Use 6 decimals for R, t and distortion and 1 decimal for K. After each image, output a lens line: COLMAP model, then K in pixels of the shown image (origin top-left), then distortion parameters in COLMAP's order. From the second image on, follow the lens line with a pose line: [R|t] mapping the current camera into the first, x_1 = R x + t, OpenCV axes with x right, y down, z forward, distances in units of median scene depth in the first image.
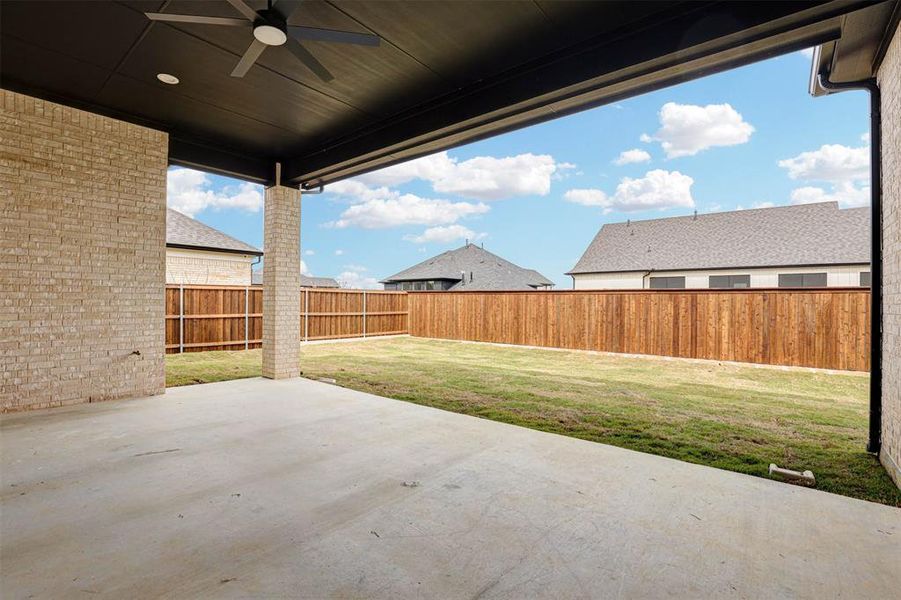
lens RADIAL K [[411.8, 0, 448.5], [0, 411.8, 303.0], [0, 0, 1]] dist [-0.027074, 0.001887]
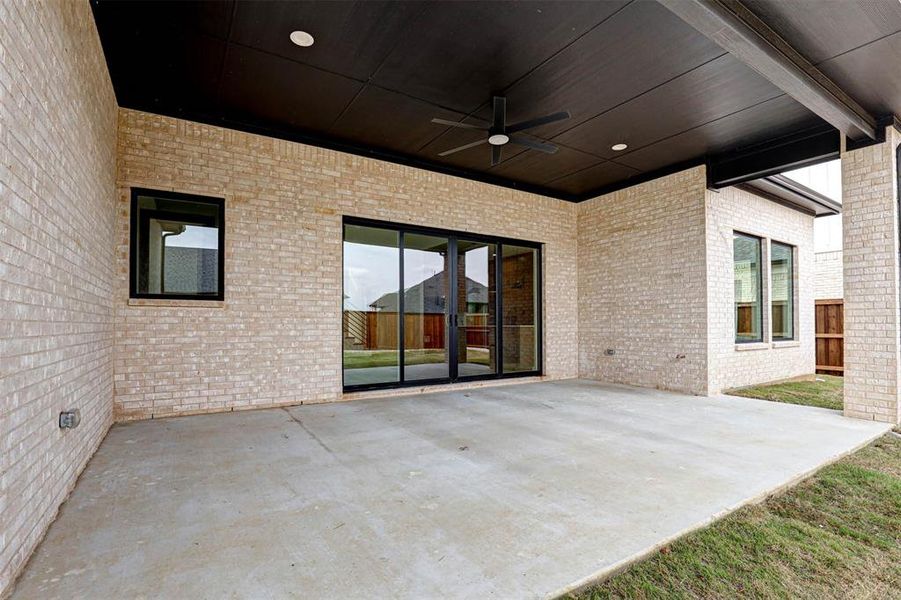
lens RADIAL K [[431.5, 0, 452.3], [0, 431.5, 320.9], [0, 0, 1]] dist [-0.019609, 0.000011]
pose [[-0.302329, -0.015711, -0.953074, 0.735658], [-0.002098, 0.999873, -0.015817, 0.039843], [0.953201, -0.002783, -0.302324, 0.793882]]
